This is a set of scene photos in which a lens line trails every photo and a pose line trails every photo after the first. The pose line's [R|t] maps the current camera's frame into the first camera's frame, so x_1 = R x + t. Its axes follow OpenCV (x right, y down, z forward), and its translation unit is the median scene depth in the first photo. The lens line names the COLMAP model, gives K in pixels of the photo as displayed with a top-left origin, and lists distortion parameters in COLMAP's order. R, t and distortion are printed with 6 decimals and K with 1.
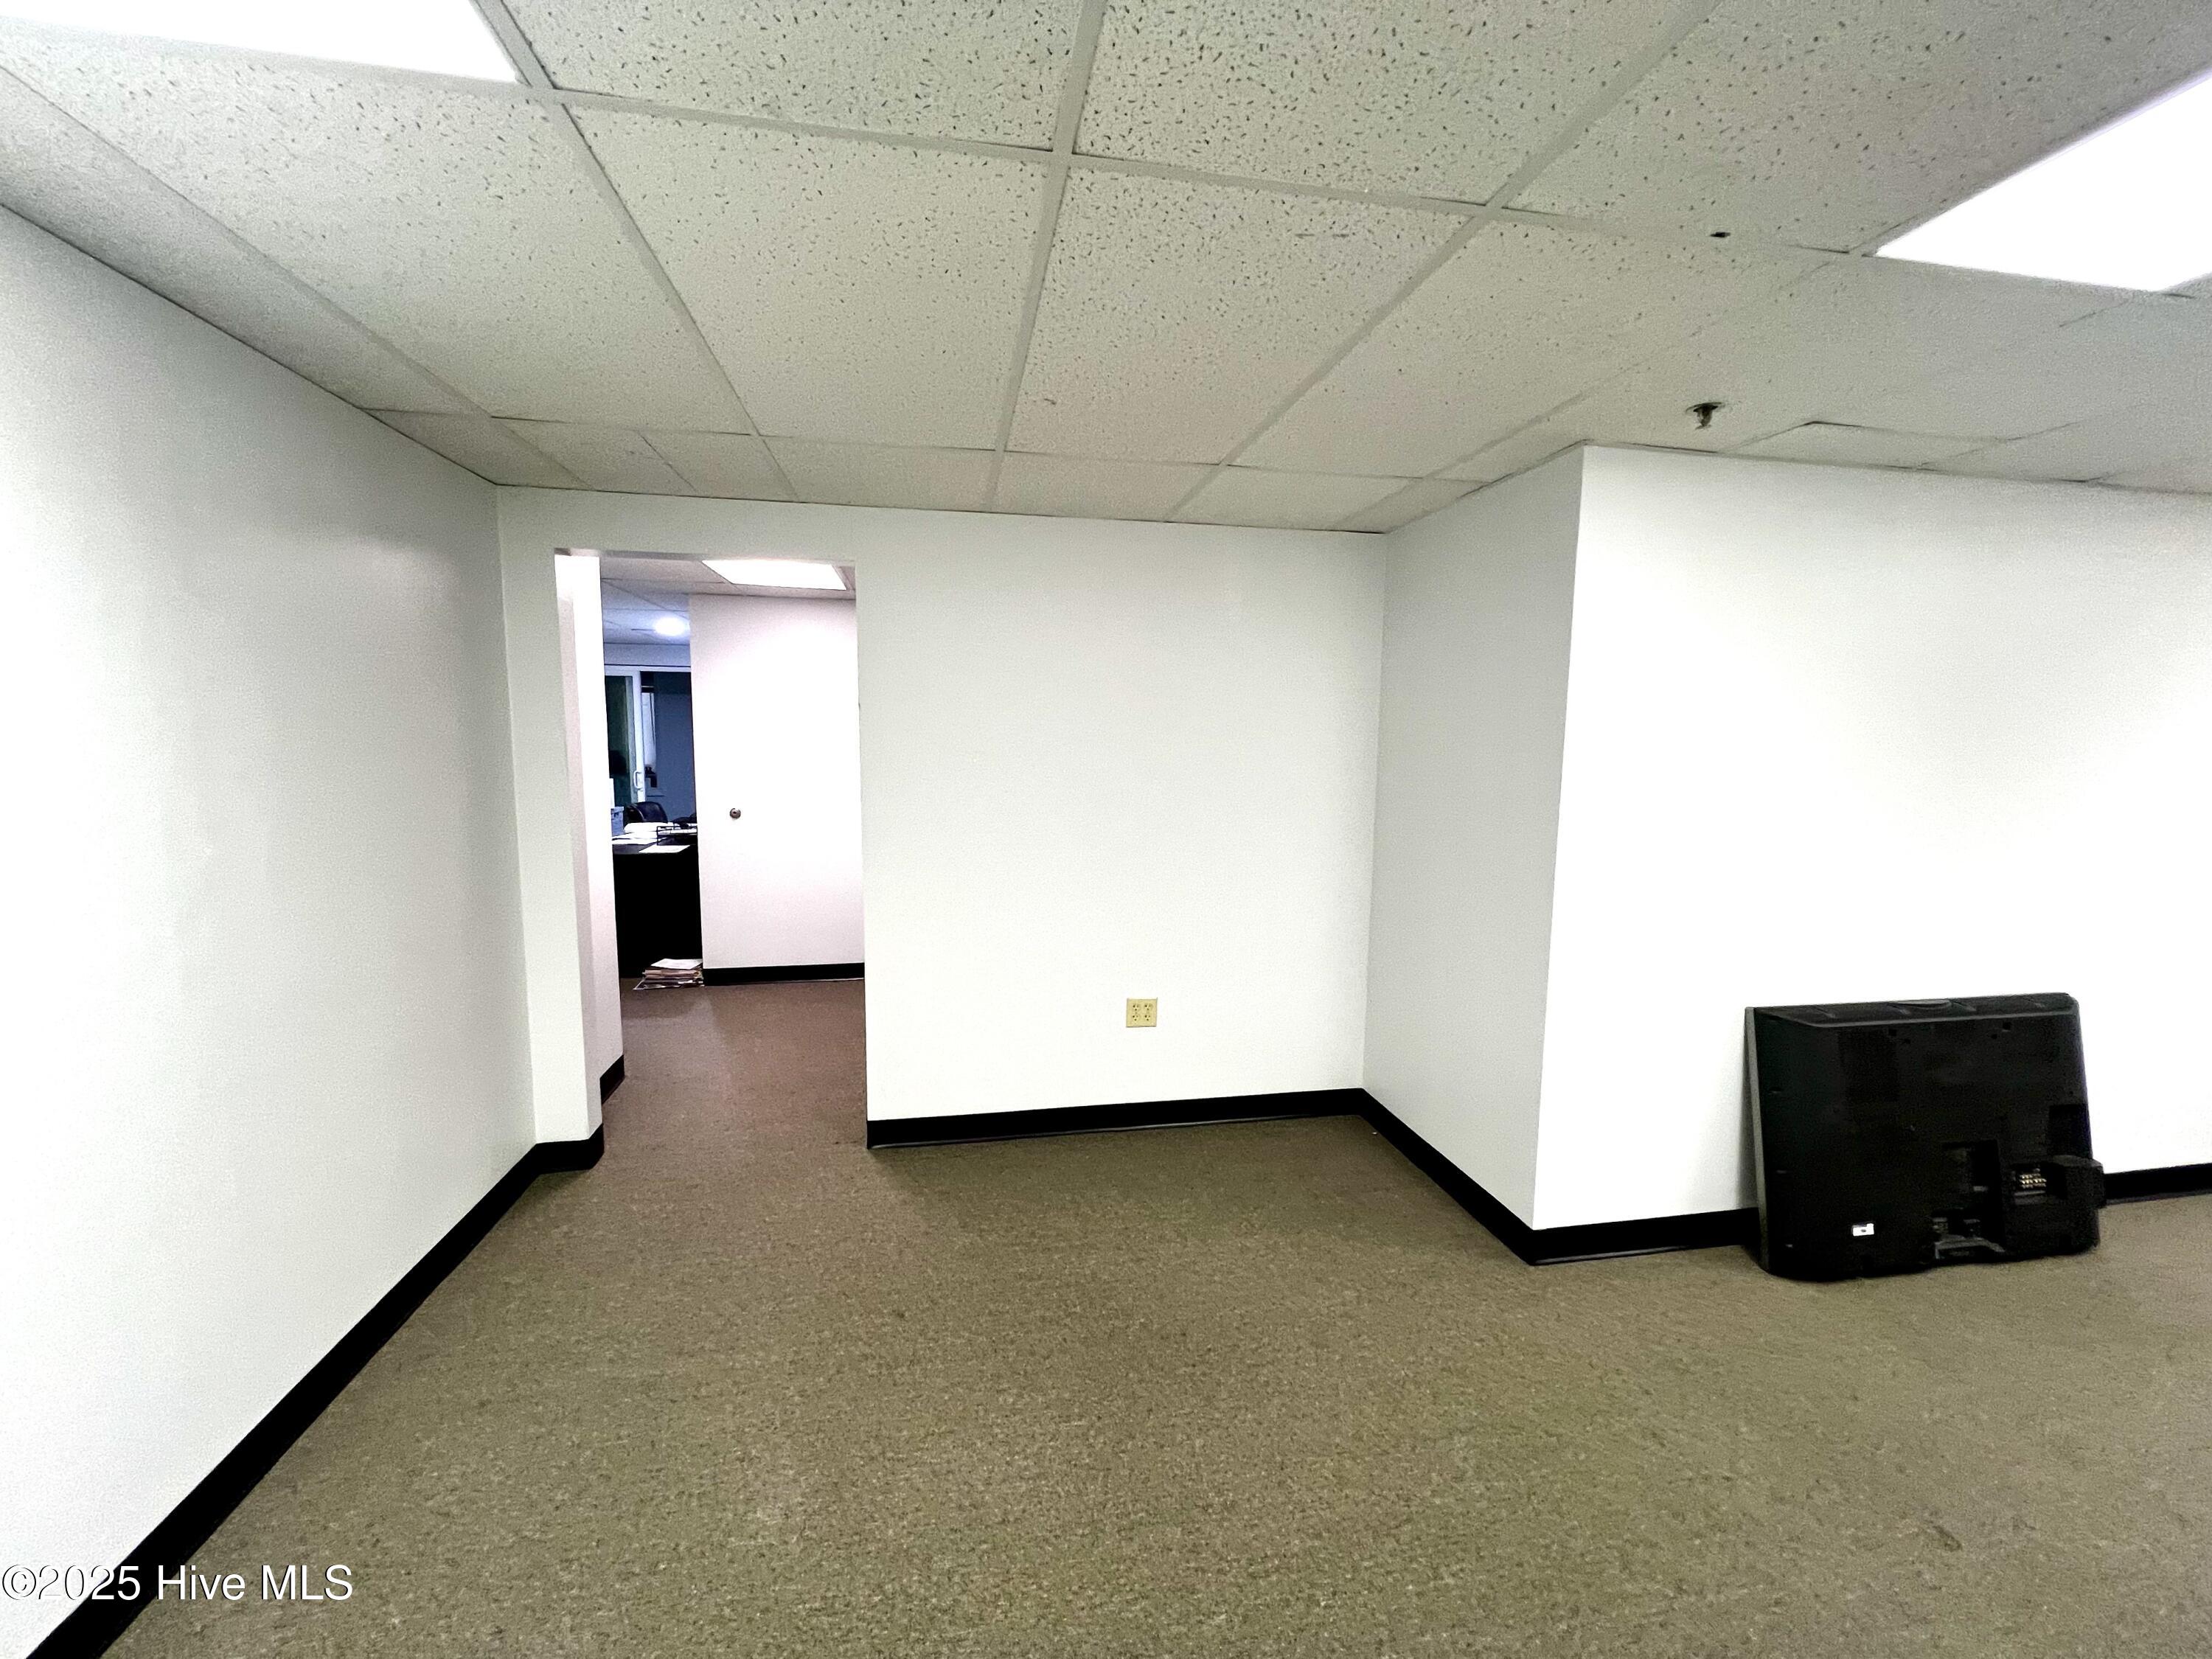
lens RADIAL K [[887.4, 0, 1104.8], [0, 887.4, 827.4], [0, 0, 1]] dist [-0.001645, 0.000274]
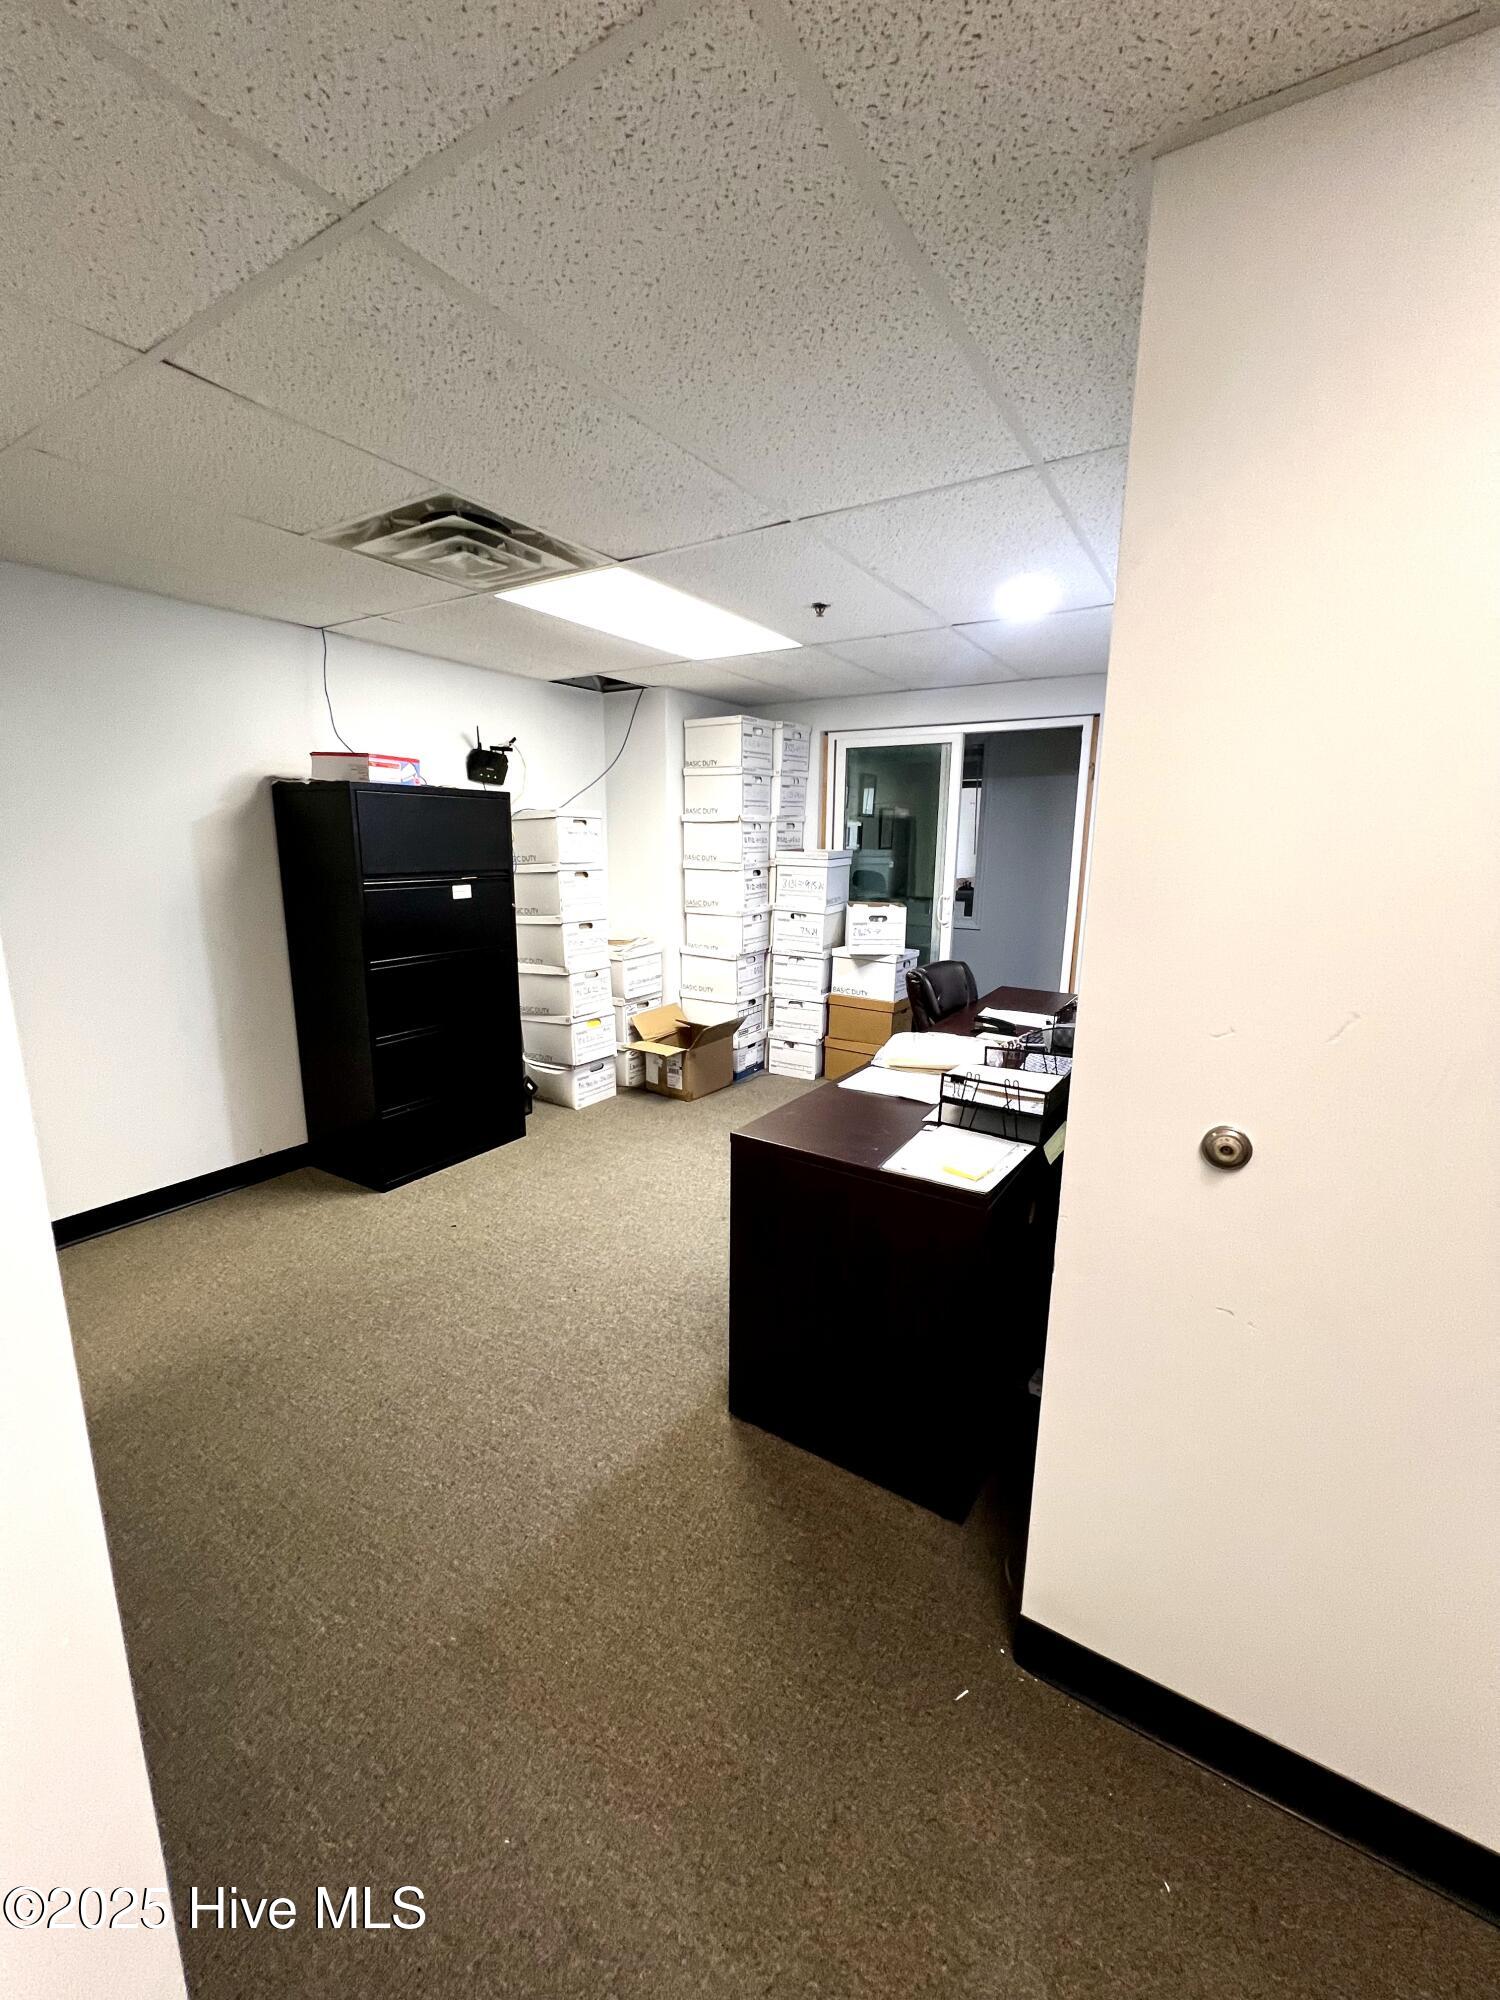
lens RADIAL K [[802.4, 0, 750.0], [0, 802.4, 1000.0], [0, 0, 1]] dist [-0.001645, 0.000274]
pose [[0.736177, 0.131310, -0.663928, -0.745791], [-0.071138, 0.990577, 0.117035, -0.146020], [0.673040, -0.038928, 0.738581, 1.502430]]
